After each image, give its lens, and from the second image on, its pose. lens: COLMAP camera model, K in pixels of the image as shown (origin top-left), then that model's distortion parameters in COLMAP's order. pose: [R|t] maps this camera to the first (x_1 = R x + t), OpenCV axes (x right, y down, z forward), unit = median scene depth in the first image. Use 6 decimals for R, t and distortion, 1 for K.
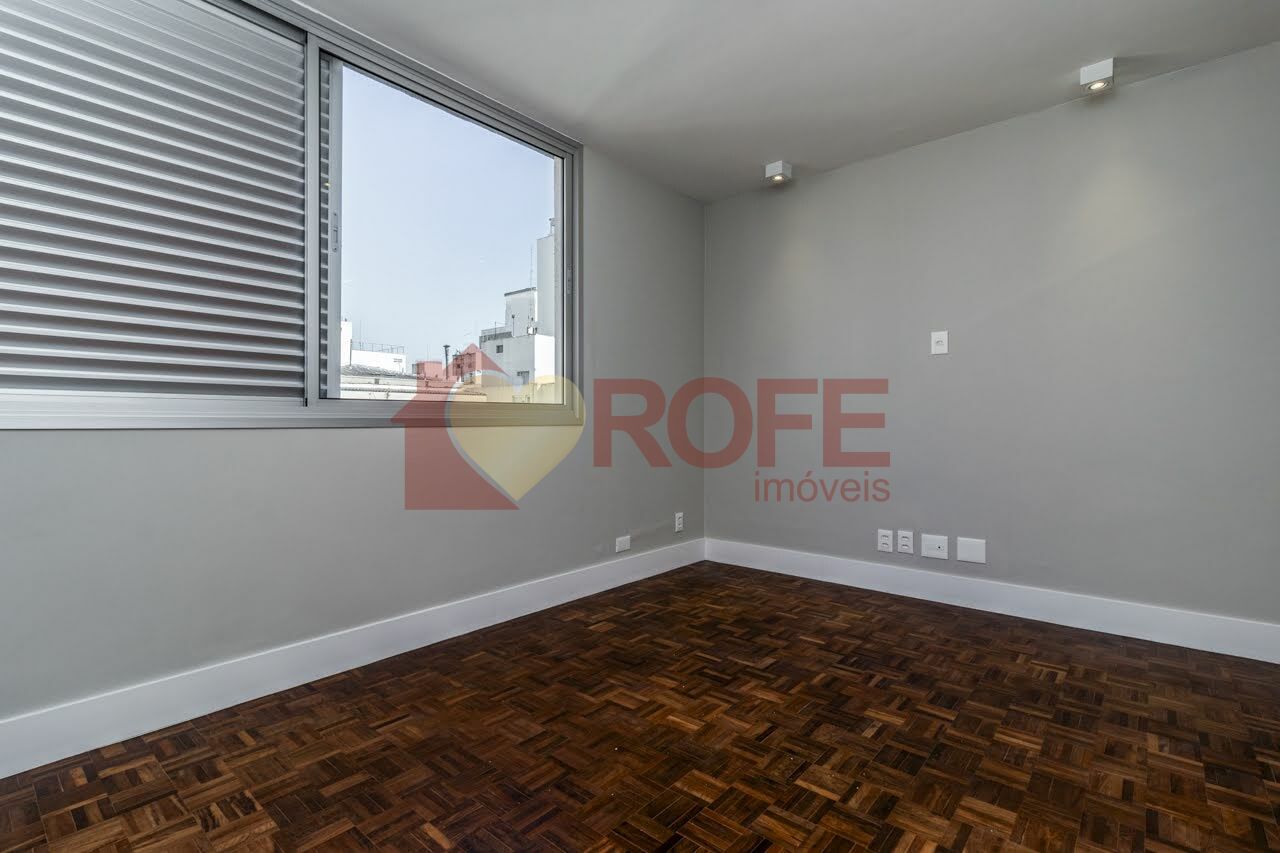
lens RADIAL K [[617.8, 0, 640.0], [0, 617.8, 426.5], [0, 0, 1]] dist [-0.001194, 0.000646]
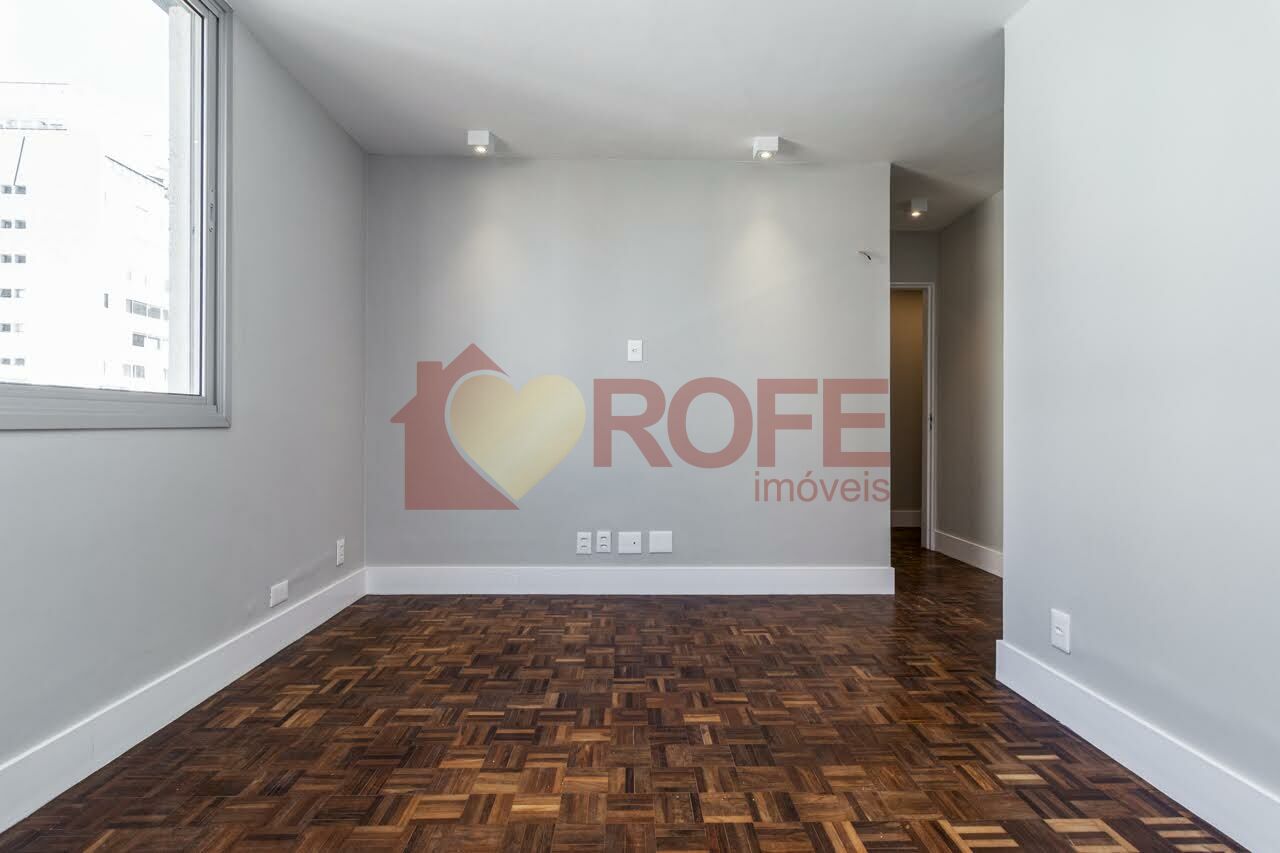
lens RADIAL K [[617.8, 0, 640.0], [0, 617.8, 426.5], [0, 0, 1]] dist [-0.001194, 0.000646]
pose [[0.731912, 0.003944, 0.681388, -0.294197], [-0.000476, 0.999986, -0.005277, 0.001092], [-0.681400, 0.003538, 0.731903, 0.268720]]
